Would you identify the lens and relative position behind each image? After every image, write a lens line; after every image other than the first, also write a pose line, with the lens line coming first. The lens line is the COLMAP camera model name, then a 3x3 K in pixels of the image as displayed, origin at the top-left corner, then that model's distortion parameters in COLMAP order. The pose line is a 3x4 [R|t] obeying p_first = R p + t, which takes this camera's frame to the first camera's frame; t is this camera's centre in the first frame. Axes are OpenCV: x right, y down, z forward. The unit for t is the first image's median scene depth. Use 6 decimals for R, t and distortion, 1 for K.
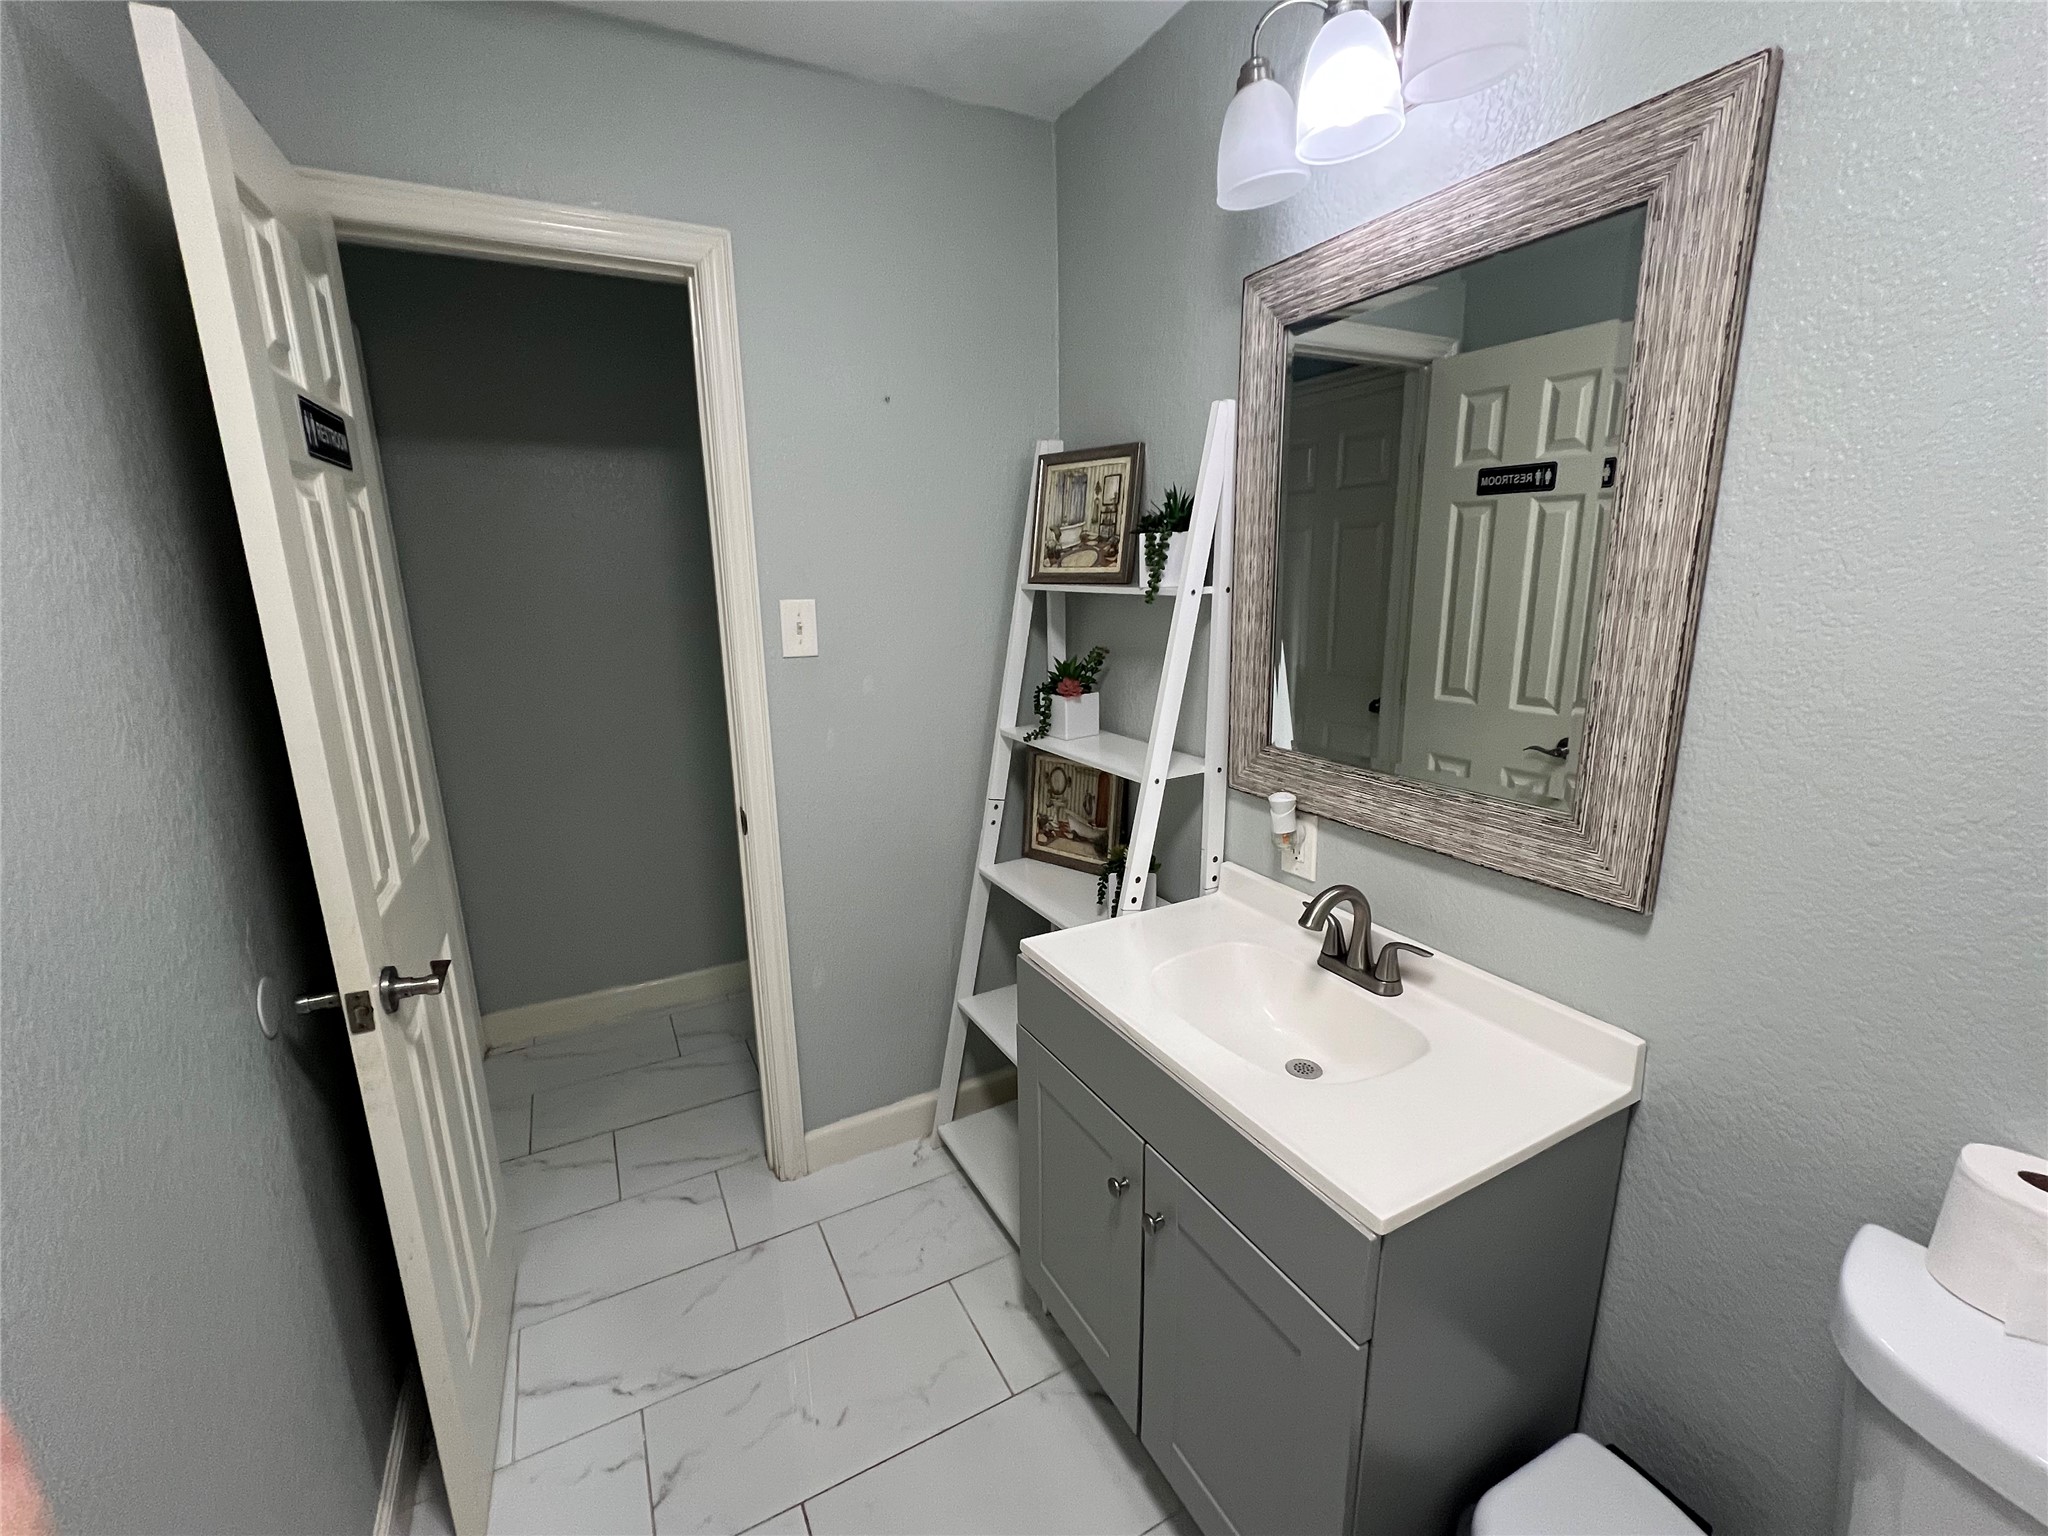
lens RADIAL K [[867.2, 0, 1024.0], [0, 867.2, 768.0], [0, 0, 1]] dist [-0.002471, 0.000040]
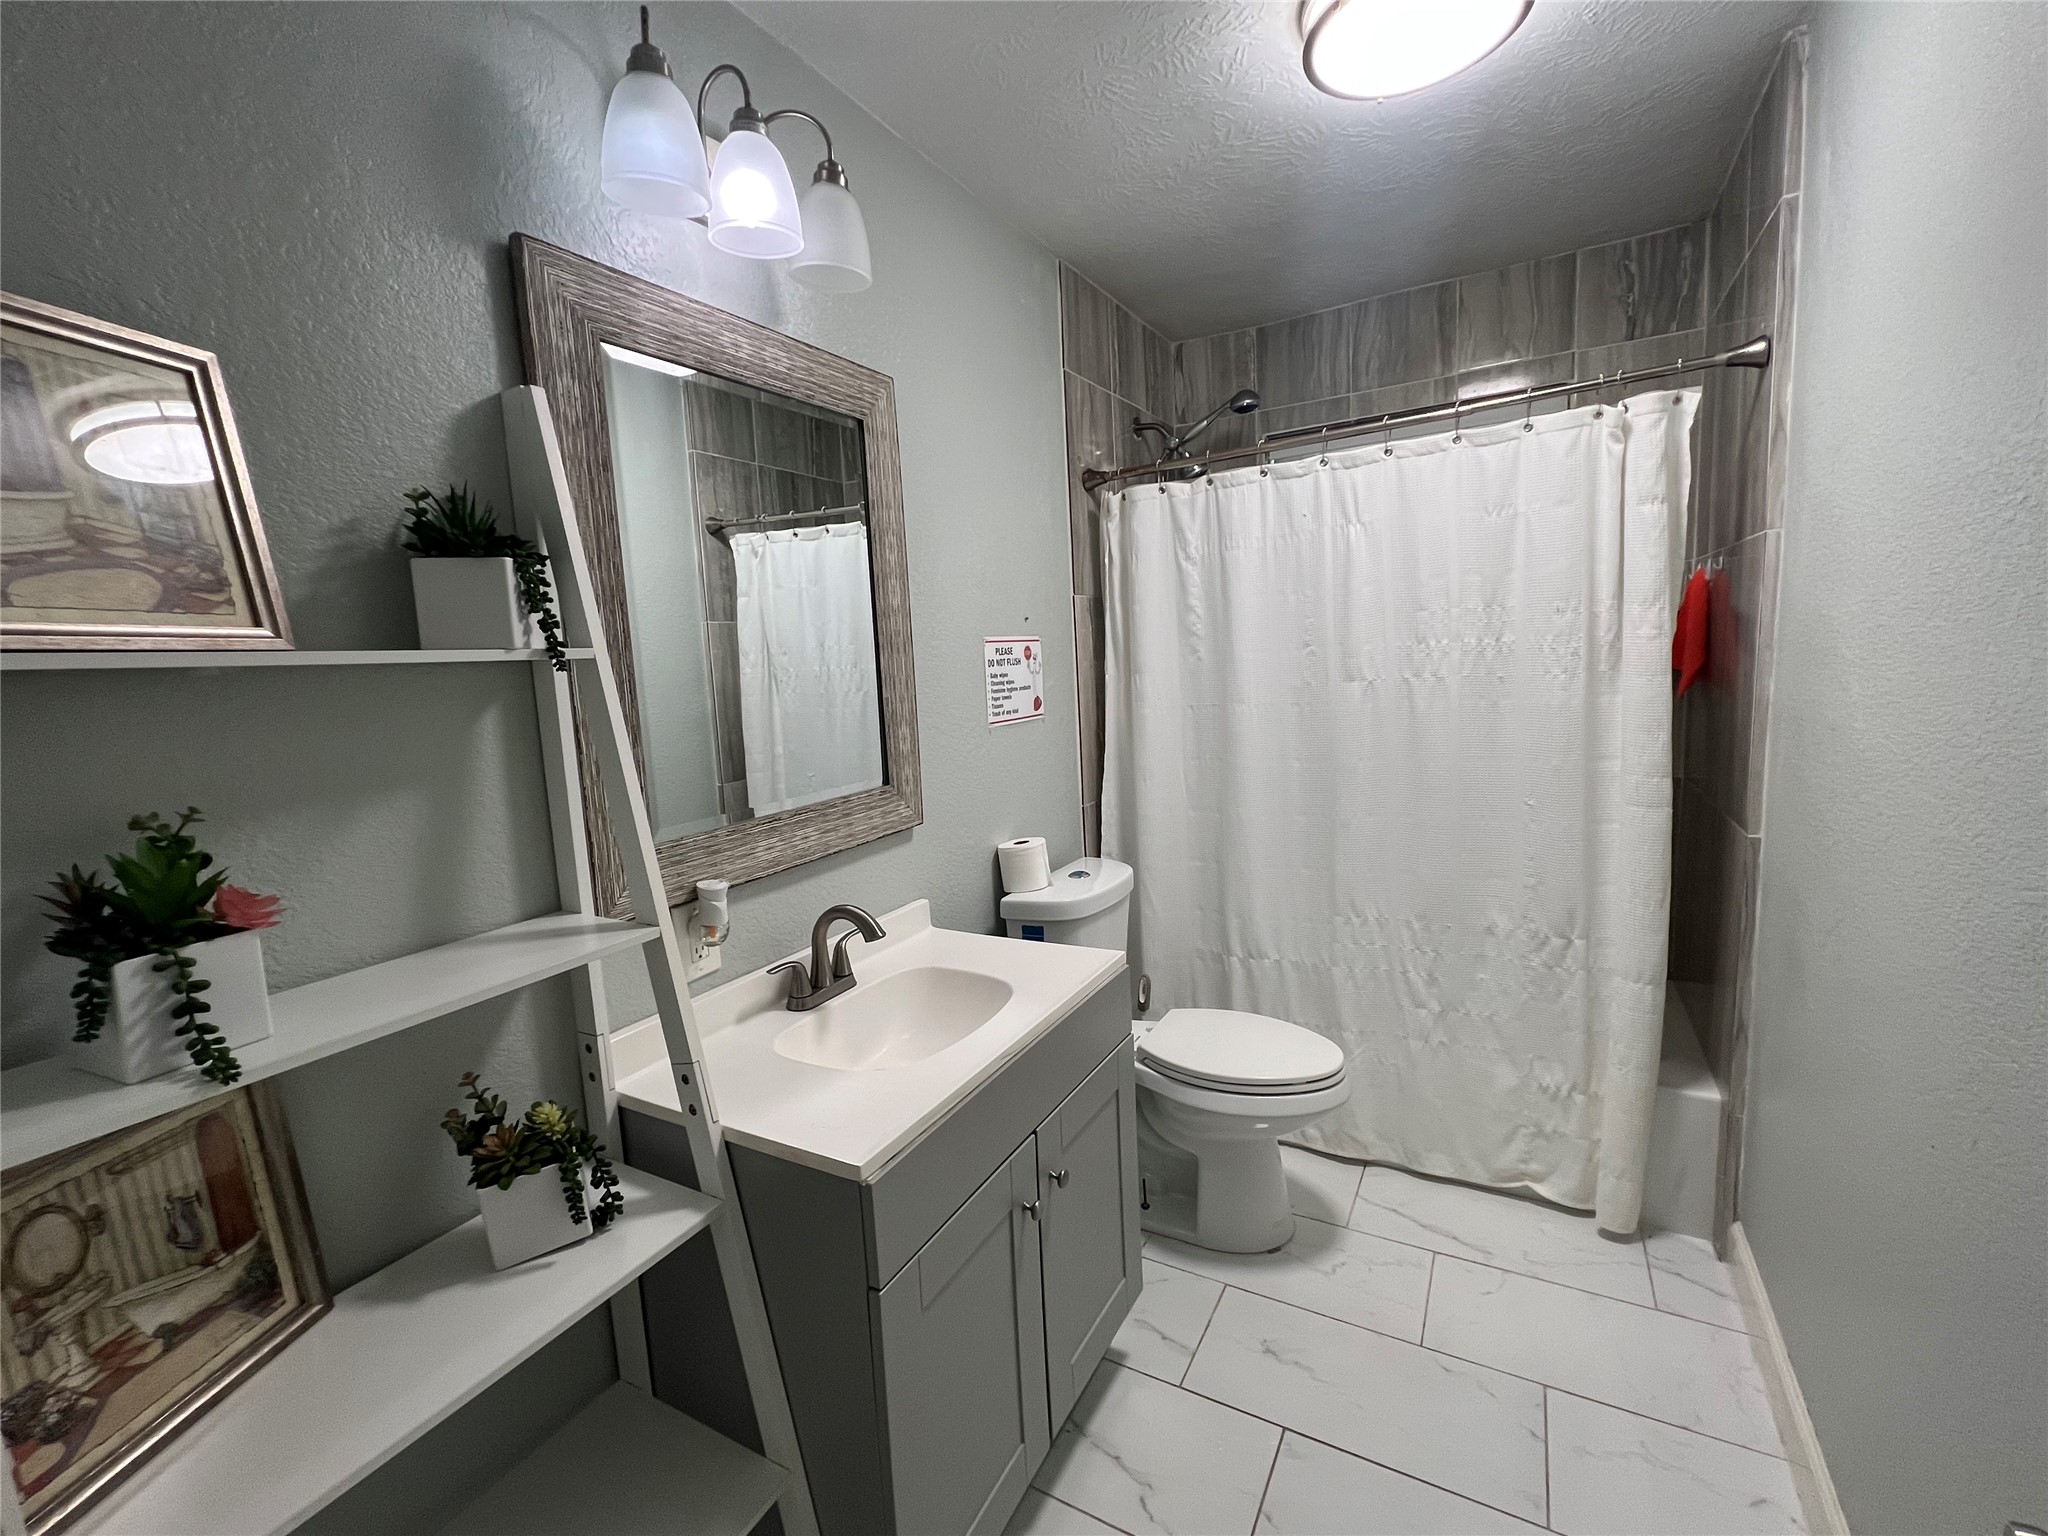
lens RADIAL K [[867.2, 0, 1024.0], [0, 867.2, 768.0], [0, 0, 1]] dist [-0.002471, 0.000040]
pose [[-0.531173, -0.060465, 0.845103, -0.714490], [0.253539, 0.940400, 0.226639, -0.231724], [-0.808439, 0.334651, -0.484185, 1.348662]]
